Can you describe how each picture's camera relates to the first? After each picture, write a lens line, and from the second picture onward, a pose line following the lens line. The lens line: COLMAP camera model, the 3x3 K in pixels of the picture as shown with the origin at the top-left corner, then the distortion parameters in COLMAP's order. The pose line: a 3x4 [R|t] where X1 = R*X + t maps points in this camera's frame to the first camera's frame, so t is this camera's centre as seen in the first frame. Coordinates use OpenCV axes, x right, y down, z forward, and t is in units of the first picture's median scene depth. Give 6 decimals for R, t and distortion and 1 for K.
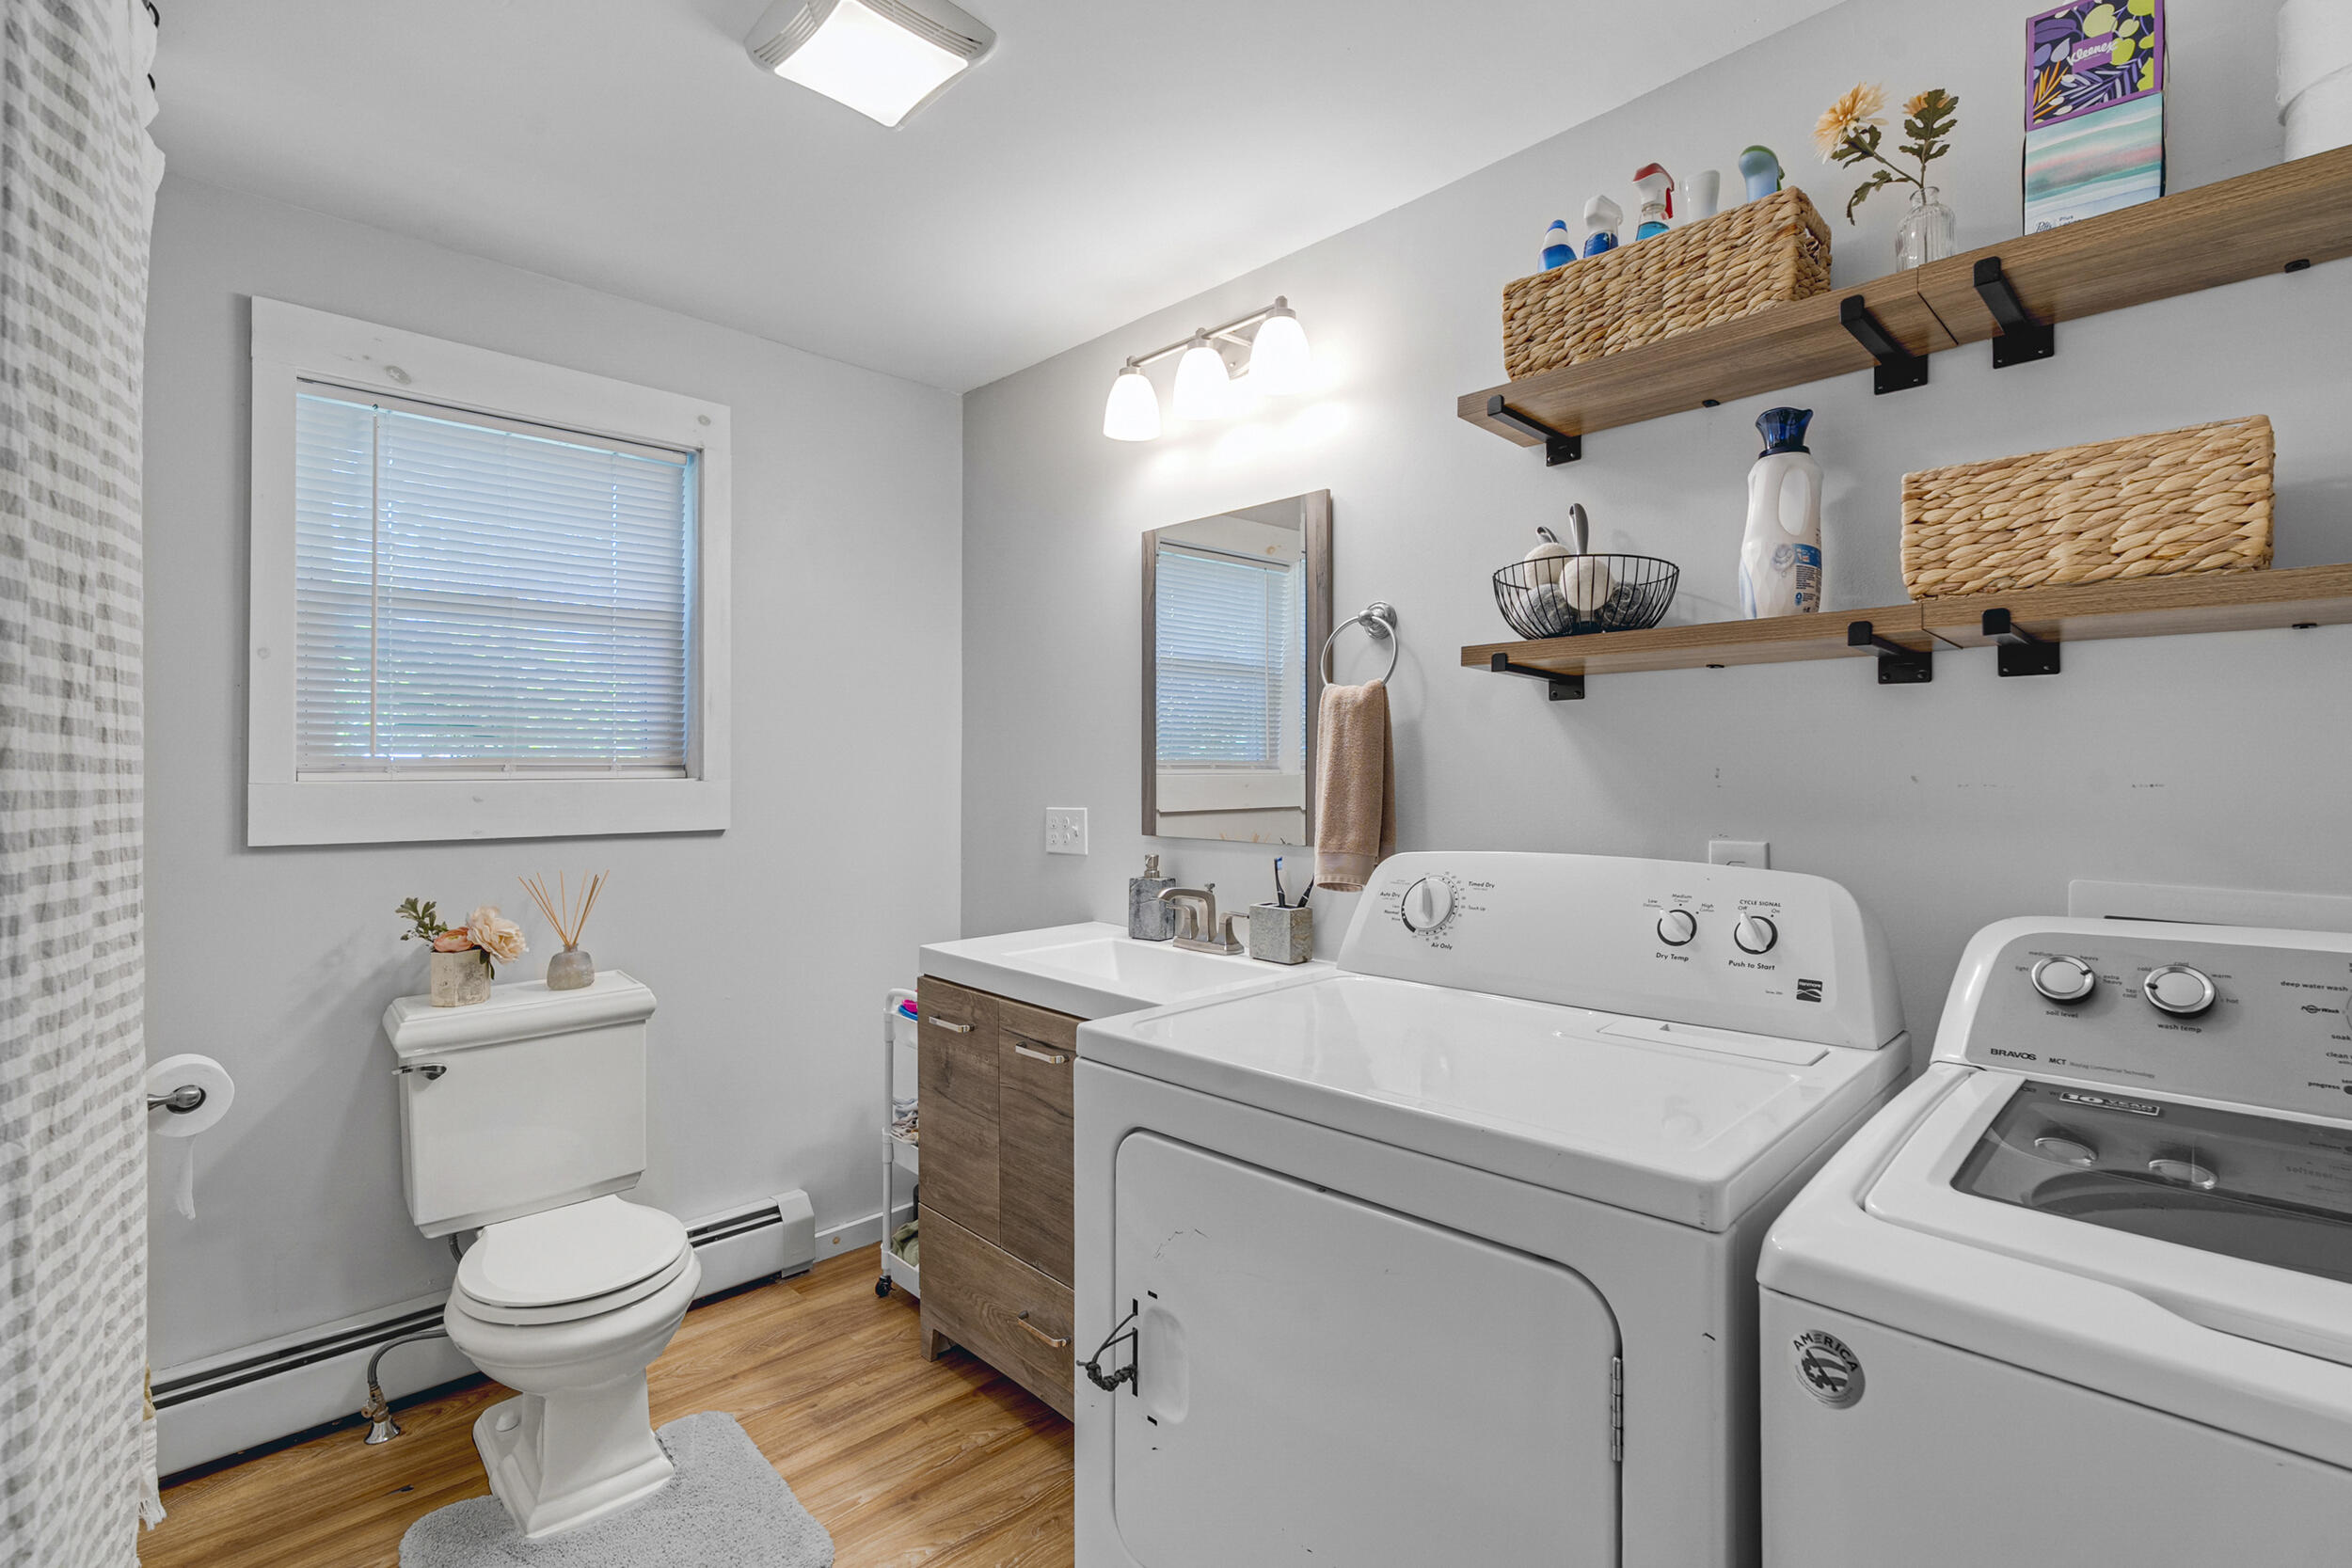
lens RADIAL K [[1073.7, 0, 1183.4], [0, 1073.7, 779.9], [0, 0, 1]] dist [-0.004149, 0.000152]
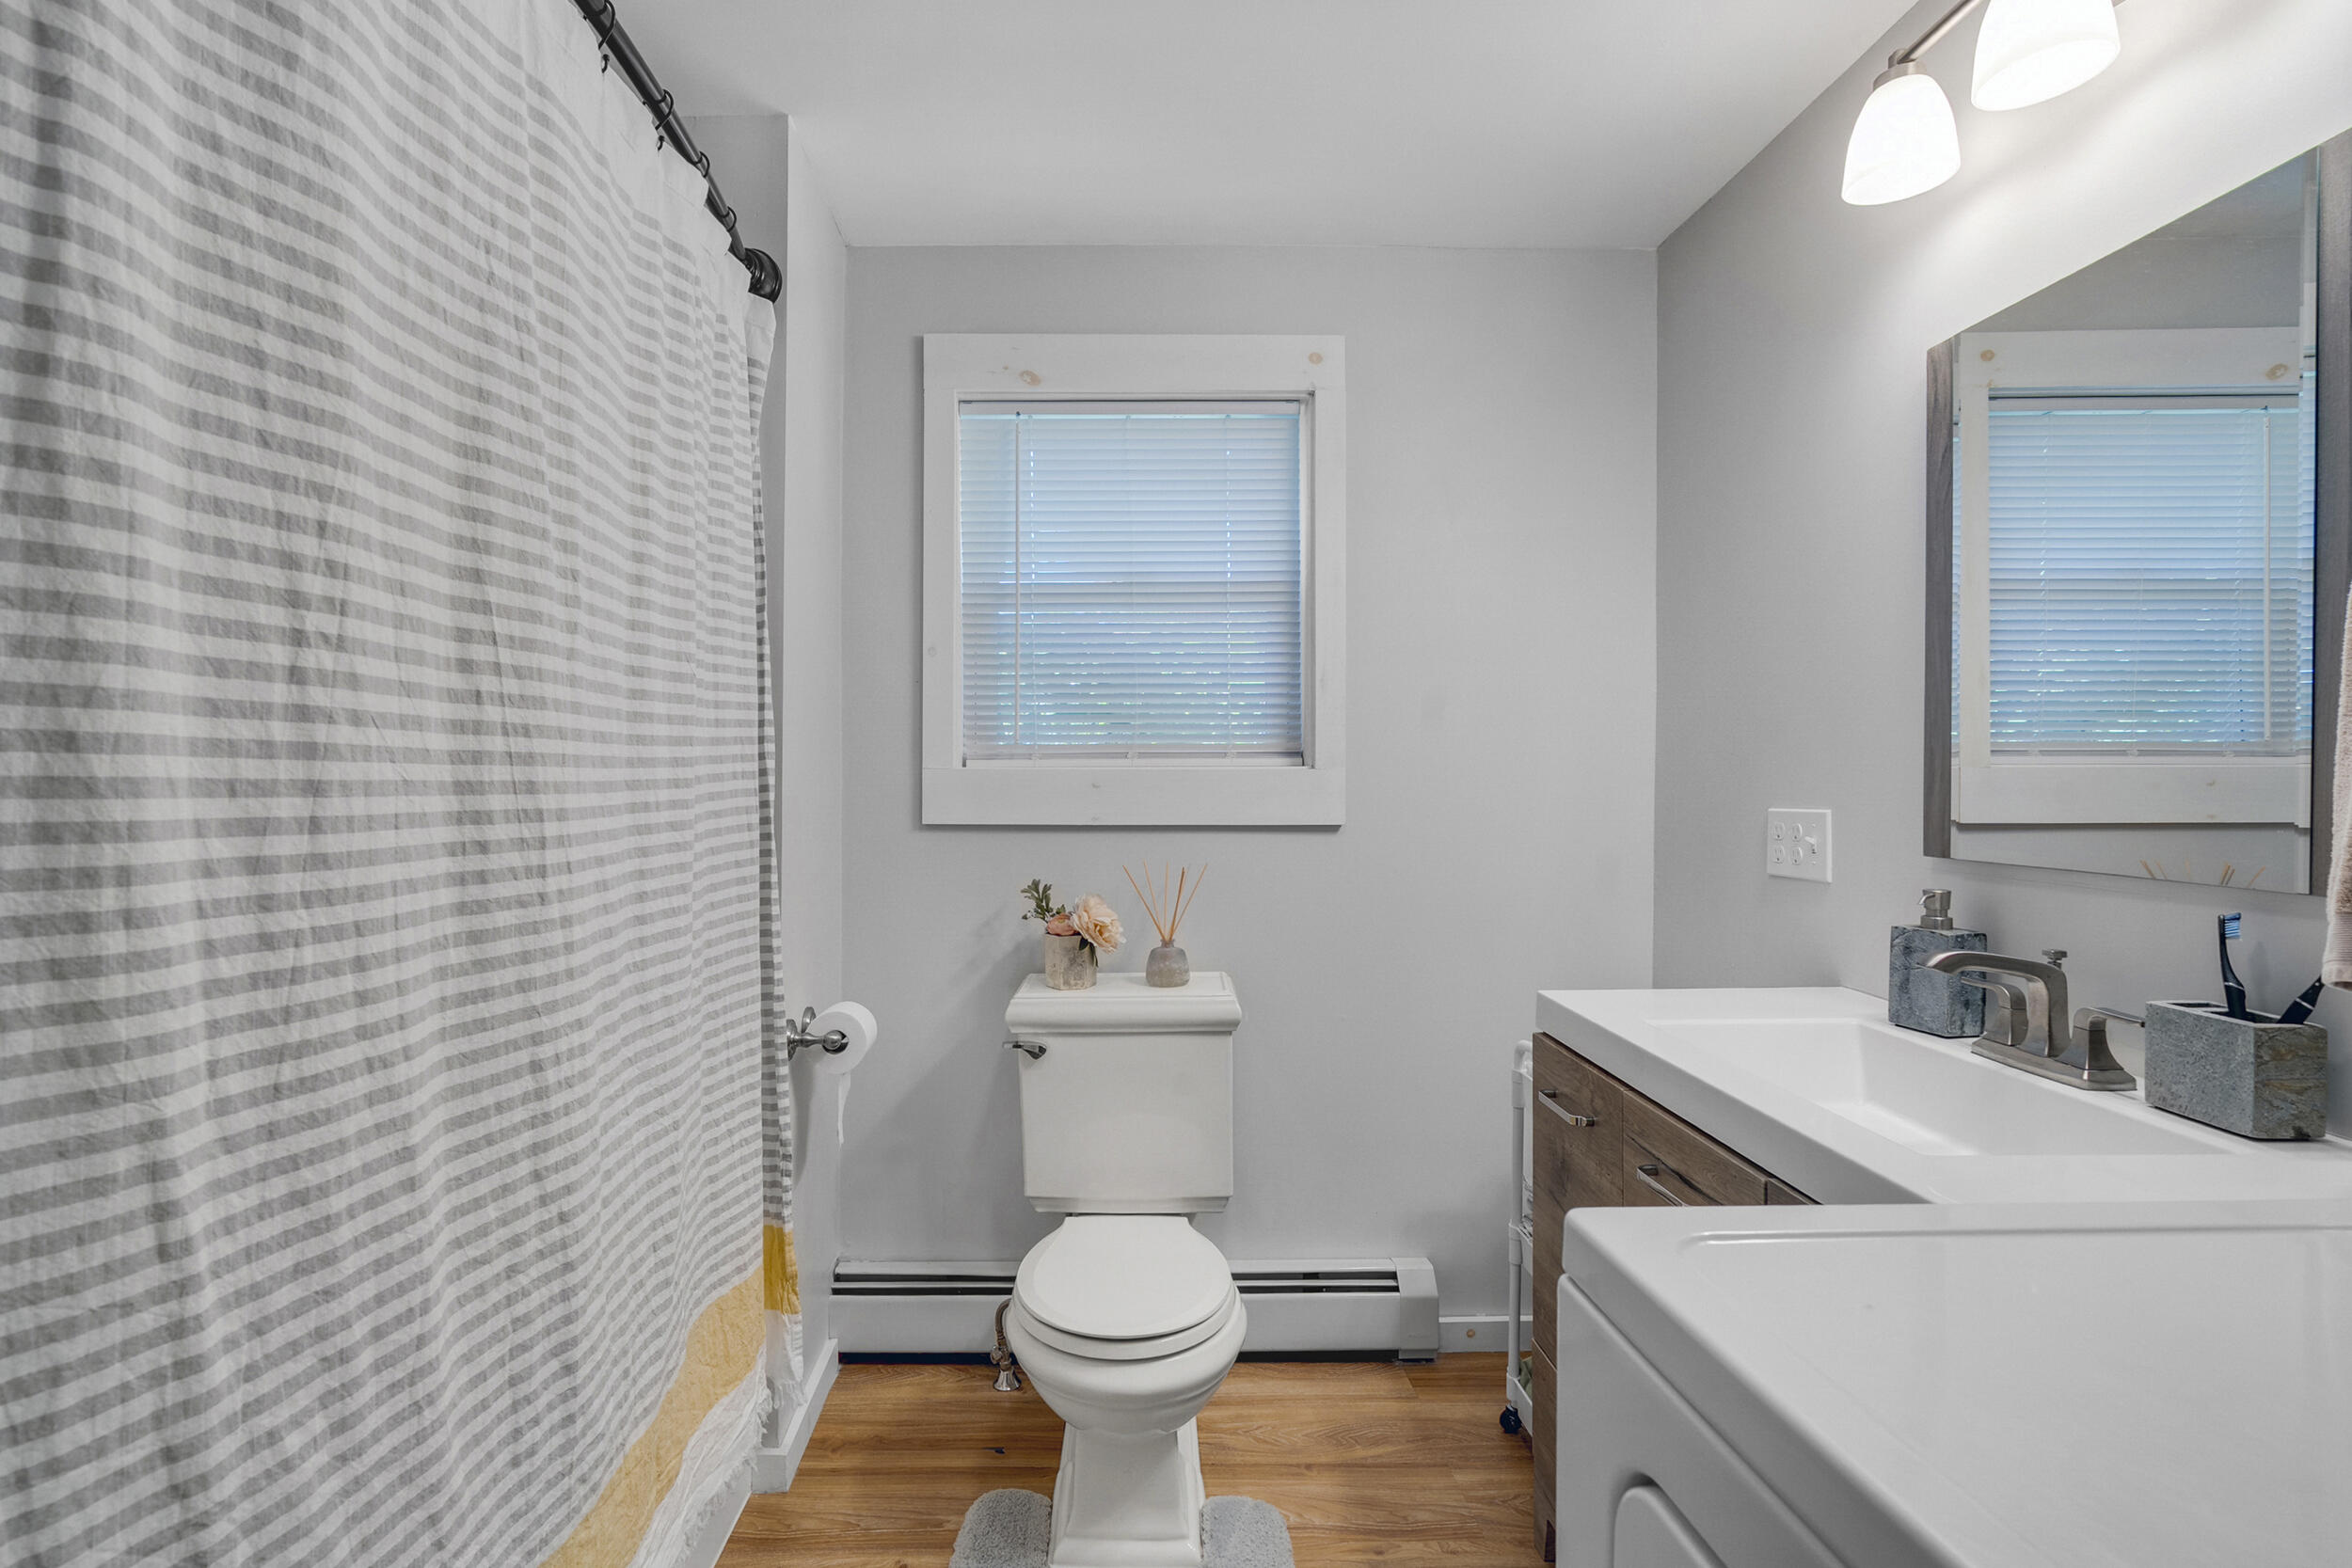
lens RADIAL K [[1083.7, 0, 1117.9], [0, 1083.7, 792.1], [0, 0, 1]] dist [-0.011329, 0.004662]
pose [[0.721272, 0.010887, -0.692567, 0.059607], [-0.006311, 0.999938, 0.009146, 0.014392], [0.692624, -0.002226, 0.721296, 0.277515]]
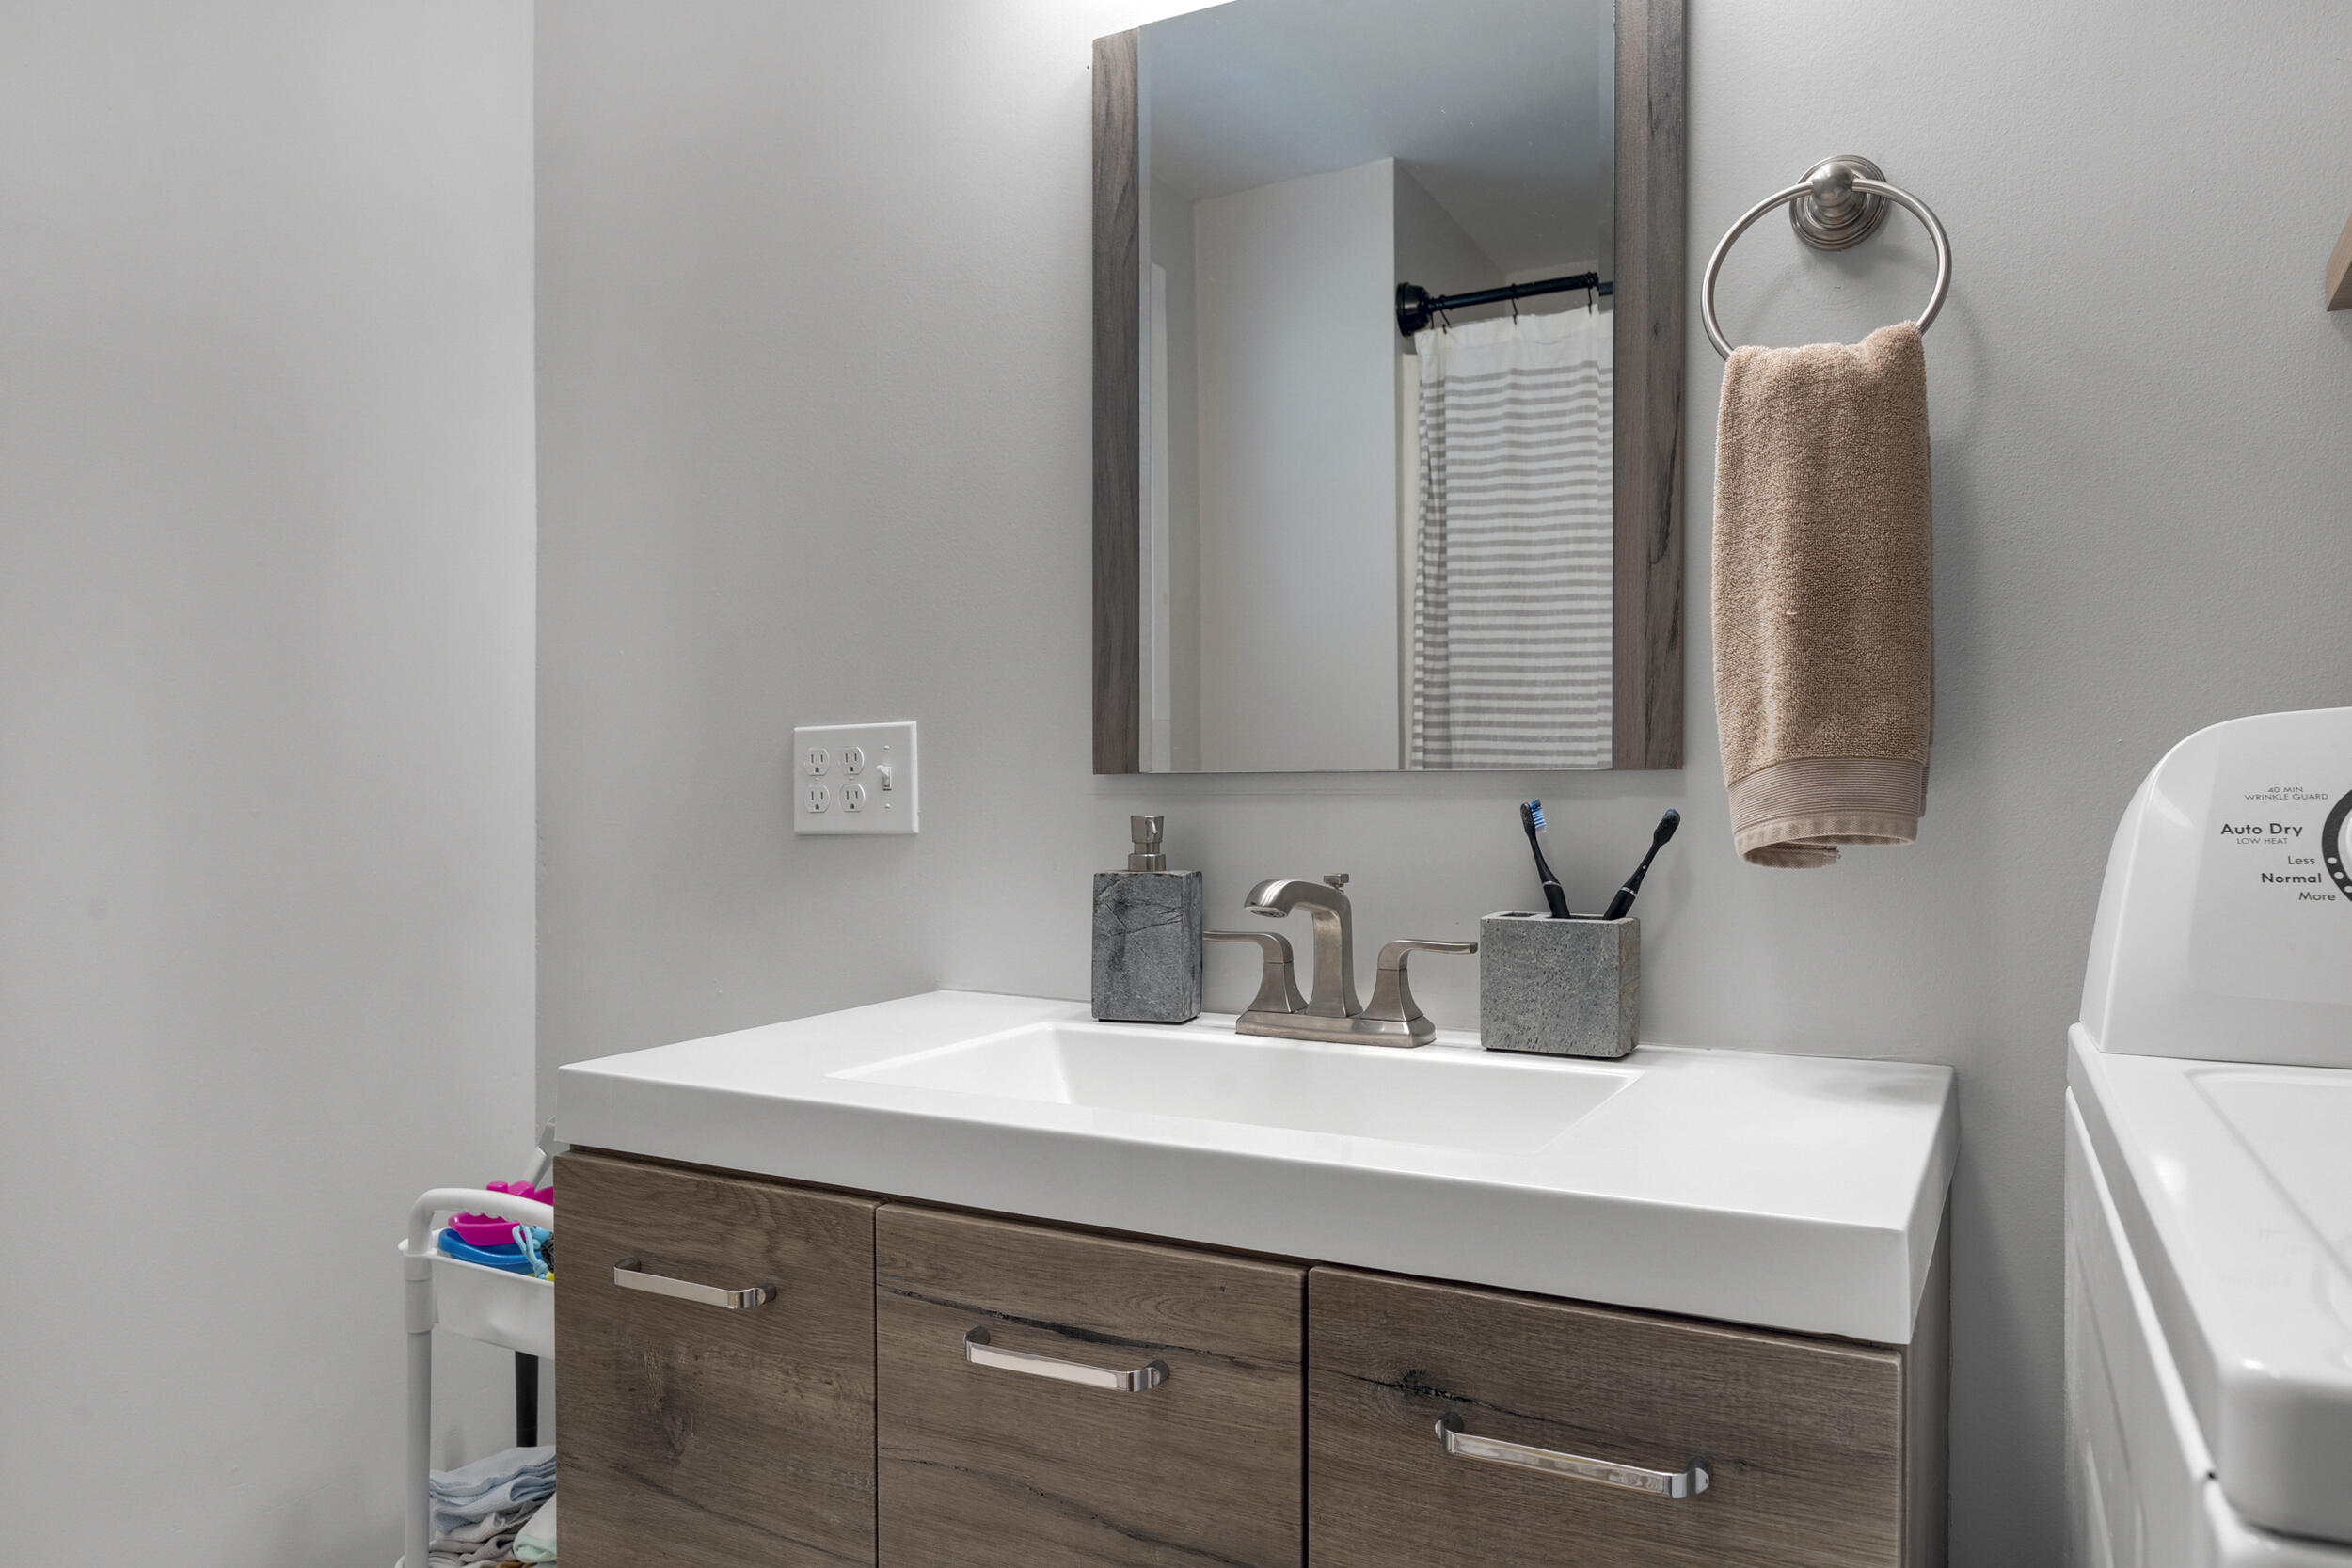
lens RADIAL K [[1556.3, 0, 1174.9], [0, 1556.3, 822.7], [0, 0, 1]] dist [-0.002112, -0.000067]
pose [[0.949485, -0.005961, 0.313757, -0.219448], [0.003690, 0.999963, 0.007831, 0.072746], [-0.313792, -0.006277, 0.949471, 0.462680]]
